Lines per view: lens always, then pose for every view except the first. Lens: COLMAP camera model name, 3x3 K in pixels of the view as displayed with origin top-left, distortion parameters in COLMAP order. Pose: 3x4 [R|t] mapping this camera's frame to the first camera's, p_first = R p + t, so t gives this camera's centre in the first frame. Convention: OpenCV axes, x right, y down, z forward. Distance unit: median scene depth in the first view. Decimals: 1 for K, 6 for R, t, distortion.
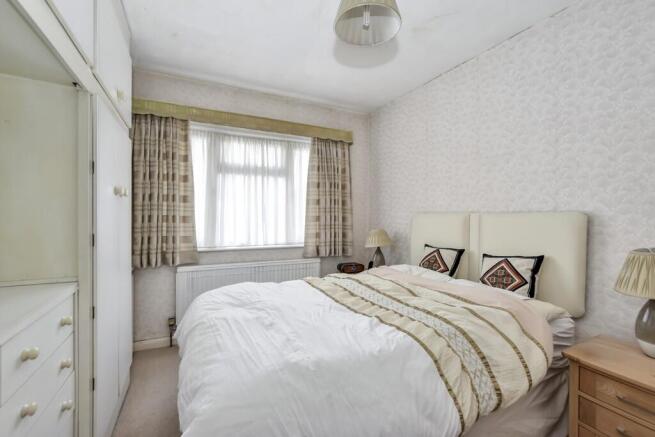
lens RADIAL K [[289.9, 0, 328.8], [0, 289.9, 217.9], [0, 0, 1]] dist [-0.008363, 0.000283]
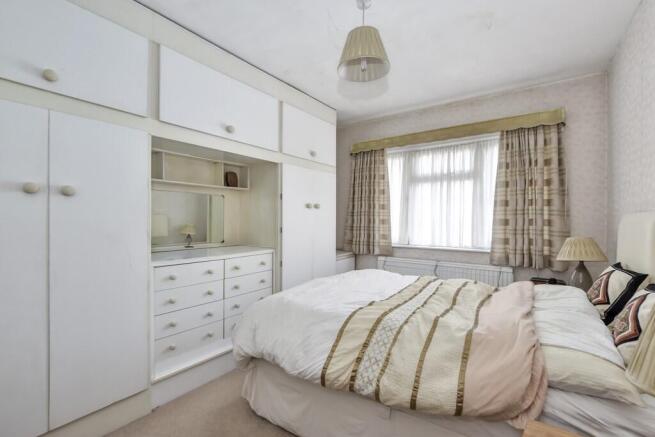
lens RADIAL K [[289.9, 0, 330.6], [0, 289.9, 220.4], [0, 0, 1]] dist [-0.008363, 0.000283]
pose [[0.473256, 0.000824, -0.880925, 0.498869], [-0.006209, 0.999978, -0.002400, 0.002693], [0.880903, 0.006605, 0.473250, 0.117033]]
